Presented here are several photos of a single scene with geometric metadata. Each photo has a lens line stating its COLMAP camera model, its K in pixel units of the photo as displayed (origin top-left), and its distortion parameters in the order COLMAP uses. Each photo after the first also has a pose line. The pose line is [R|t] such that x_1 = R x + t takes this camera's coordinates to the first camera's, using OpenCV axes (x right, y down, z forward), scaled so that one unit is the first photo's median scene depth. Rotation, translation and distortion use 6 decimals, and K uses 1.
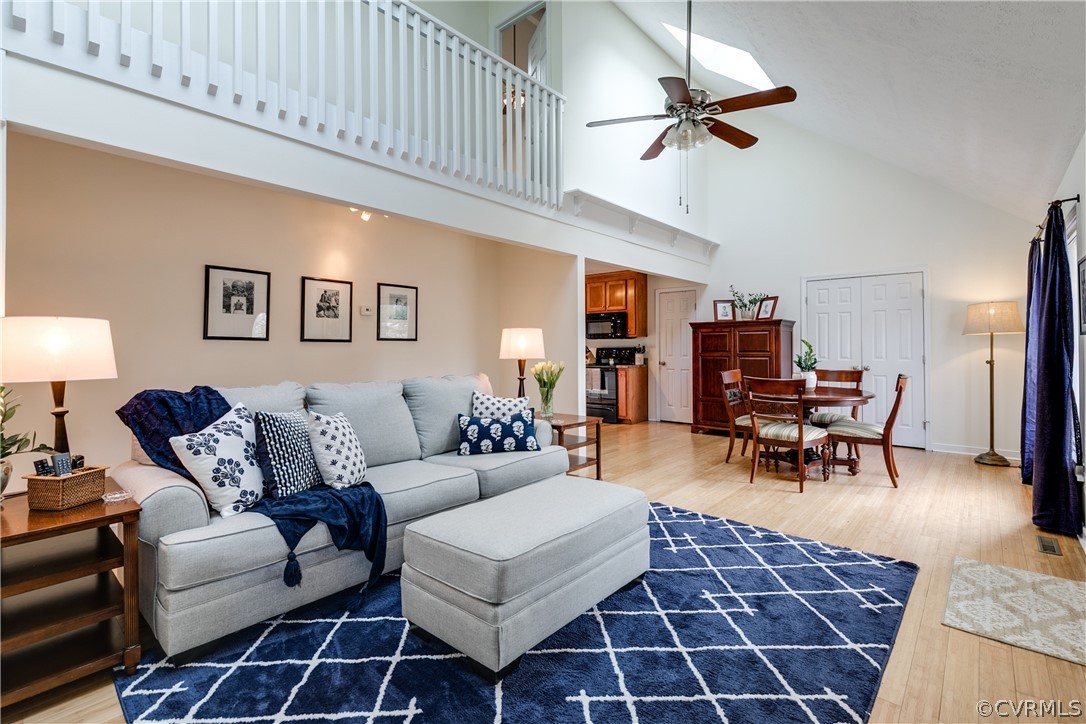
lens RADIAL K [[491.3, 0, 548.5], [0, 491.3, 340.7], [0, 0, 1]] dist [0.008648, -0.001678]
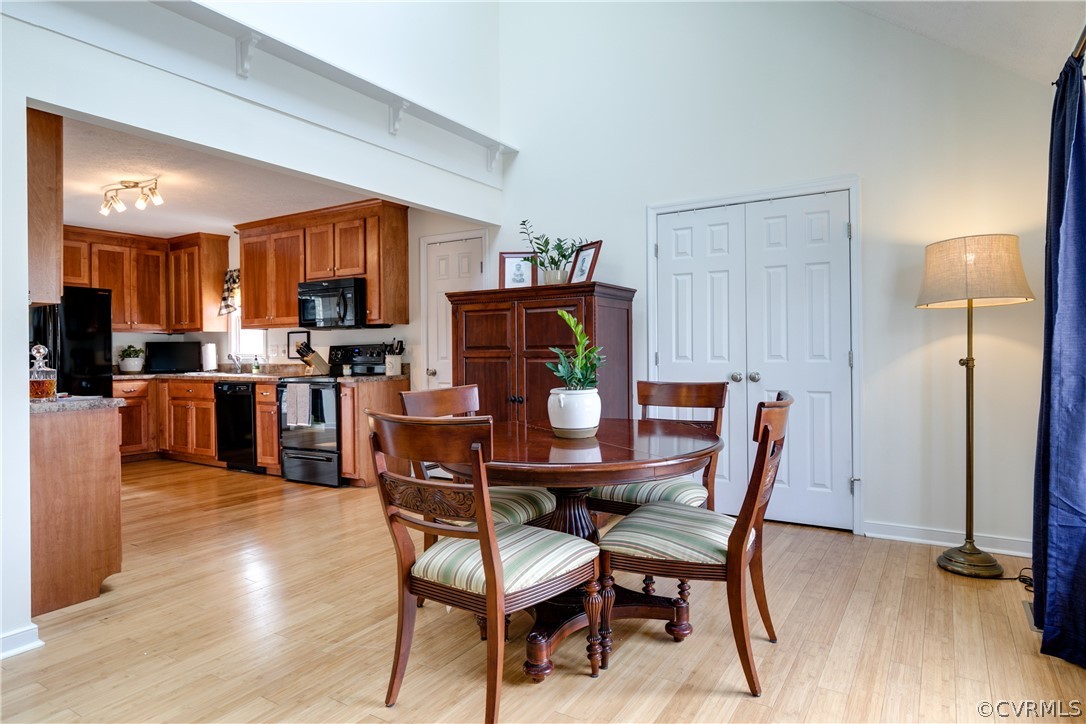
lens RADIAL K [[627.5, 0, 545.9], [0, 627.5, 351.0], [0, 0, 1]] dist [-0.004729, -0.002066]
pose [[0.988092, -0.008063, 0.153656, 0.427621], [0.006261, 0.999906, 0.012205, 0.024771], [-0.153740, -0.011097, 0.988049, 0.498998]]
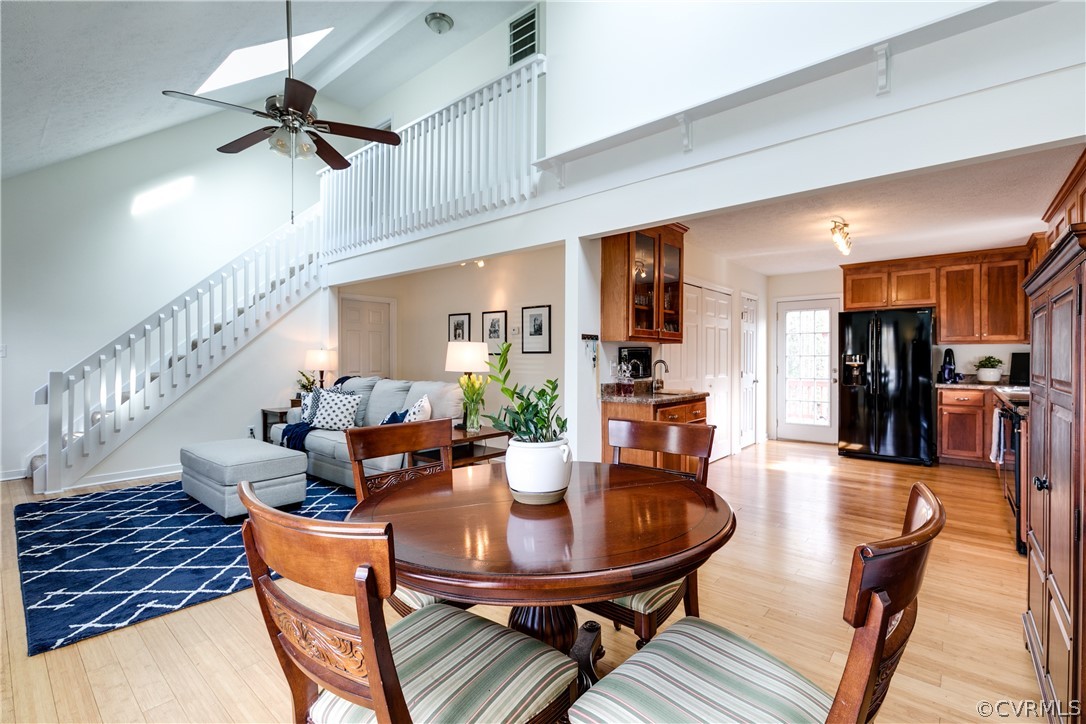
lens RADIAL K [[491.3, 0, 577.3], [0, 491.3, 377.9], [0, 0, 1]] dist [0.008648, -0.001678]
pose [[0.031297, 0.054558, -0.998020, 0.890446], [0.014894, 0.998373, 0.055044, -0.005865], [0.999399, -0.016588, 0.030433, 1.071143]]
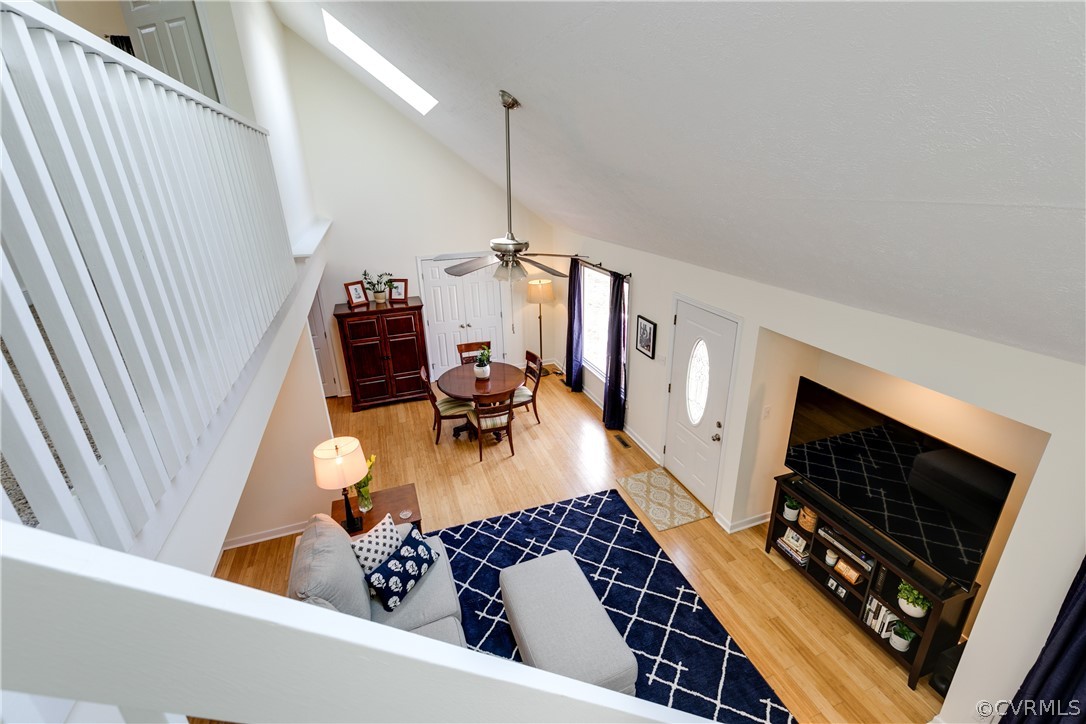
lens RADIAL K [[491.3, 0, 541.8], [0, 491.3, 352.1], [0, 0, 1]] dist [0.008648, -0.001678]
pose [[0.492287, -0.318901, 0.809911, -0.500255], [0.018571, 0.934105, 0.356514, -0.463030], [-0.870235, -0.160467, 0.465770, 0.235187]]
